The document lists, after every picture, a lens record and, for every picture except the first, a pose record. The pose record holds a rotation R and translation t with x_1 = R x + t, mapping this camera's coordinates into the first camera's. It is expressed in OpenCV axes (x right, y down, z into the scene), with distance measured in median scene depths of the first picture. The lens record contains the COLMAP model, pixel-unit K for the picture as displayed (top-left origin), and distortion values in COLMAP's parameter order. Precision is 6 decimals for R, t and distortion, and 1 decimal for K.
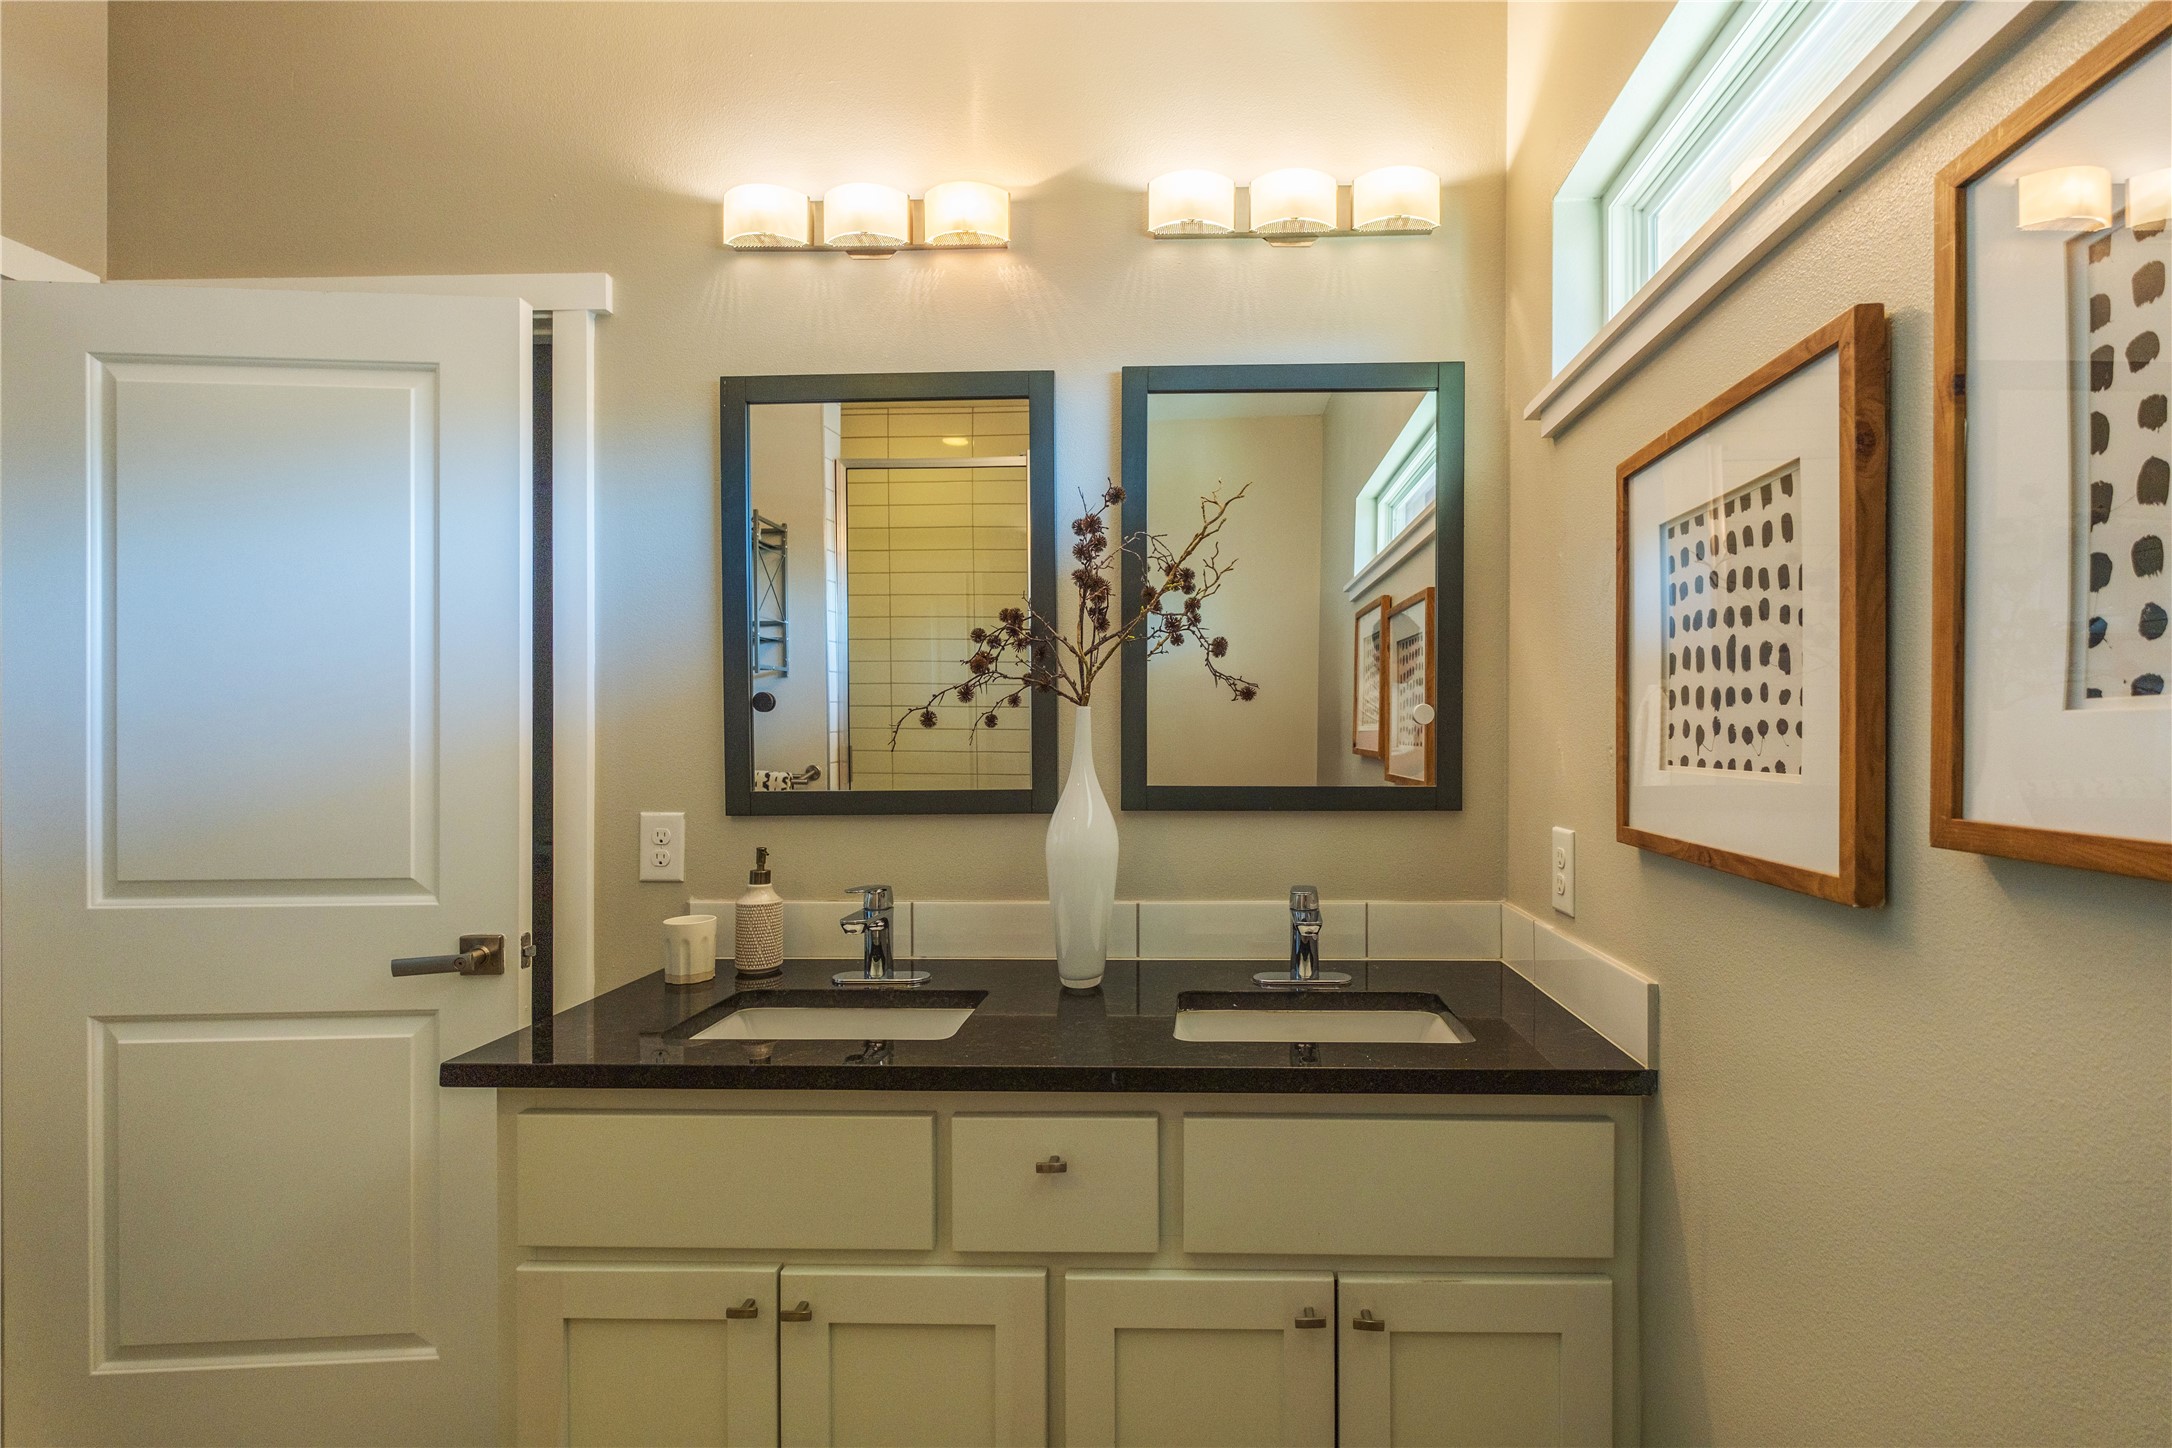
lens RADIAL K [[979.9, 0, 1142.0], [0, 979.9, 747.3], [0, 0, 1]] dist [0.002165, -0.002914]
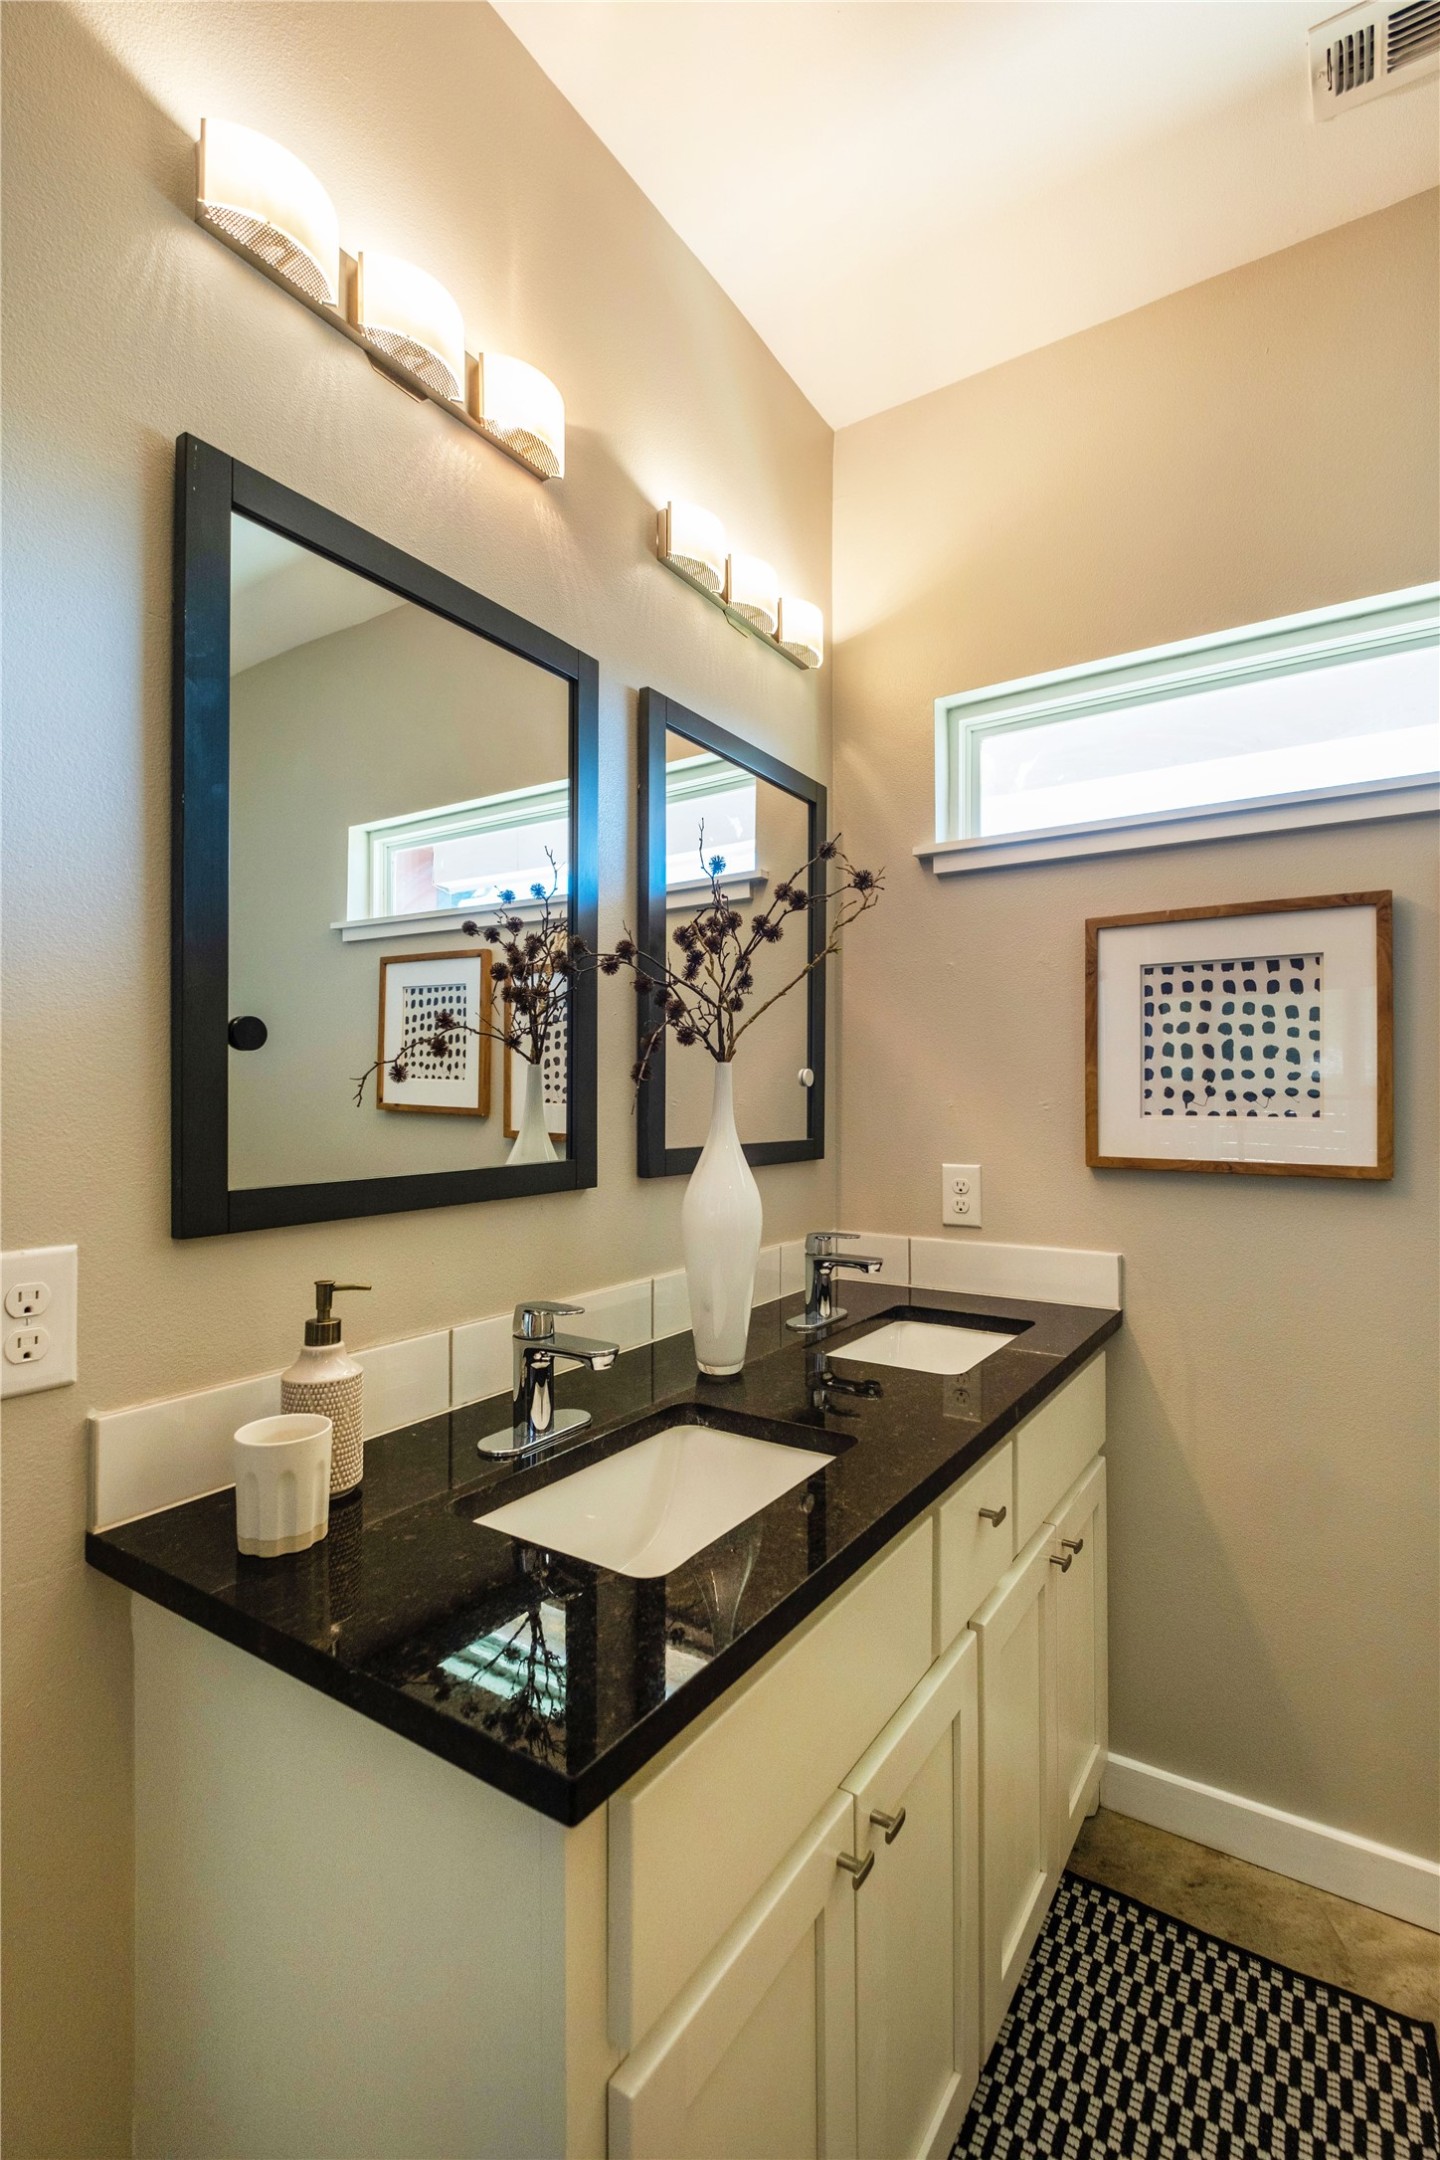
lens RADIAL K [[974.4, 0, 705.4], [0, 974.4, 1083.7], [0, 0, 1]] dist [0.002165, -0.002914]
pose [[0.525738, 0.013104, 0.850546, -1.300748], [0.005620, 0.999806, -0.018877, -0.007279], [-0.850628, 0.014704, 0.525562, 0.838668]]
